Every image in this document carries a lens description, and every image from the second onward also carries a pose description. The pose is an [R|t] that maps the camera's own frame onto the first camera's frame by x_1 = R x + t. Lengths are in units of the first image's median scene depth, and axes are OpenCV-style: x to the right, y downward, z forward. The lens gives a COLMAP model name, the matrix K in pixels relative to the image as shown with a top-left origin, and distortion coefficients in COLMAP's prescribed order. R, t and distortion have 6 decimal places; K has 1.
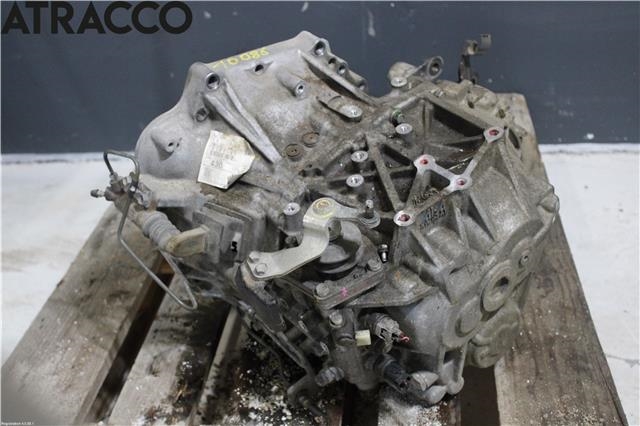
lens RADIAL K [[883.1, 0, 332.1], [0, 883.1, 212.7], [0, 0, 1]] dist [-0.050302, -0.053751]
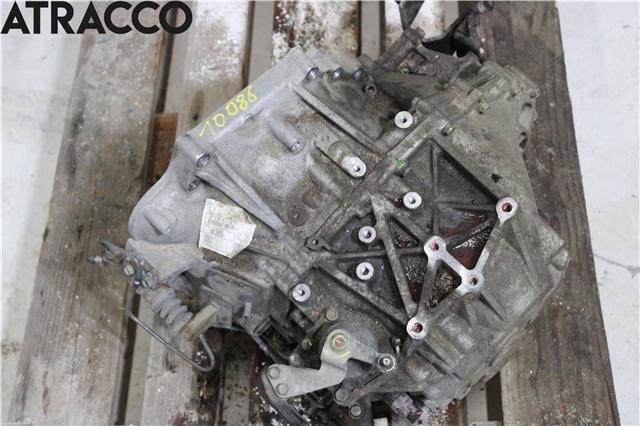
lens RADIAL K [[1045.3, 0, 320.0], [0, 1045.3, 213.0], [0, 0, 1]] dist [-0.010718, -0.124621]
pose [[0.997237, -0.073704, 0.009312, -0.028057], [0.058626, 0.857753, 0.510708, -0.643055], [-0.045629, -0.508751, 0.859704, 0.030275]]
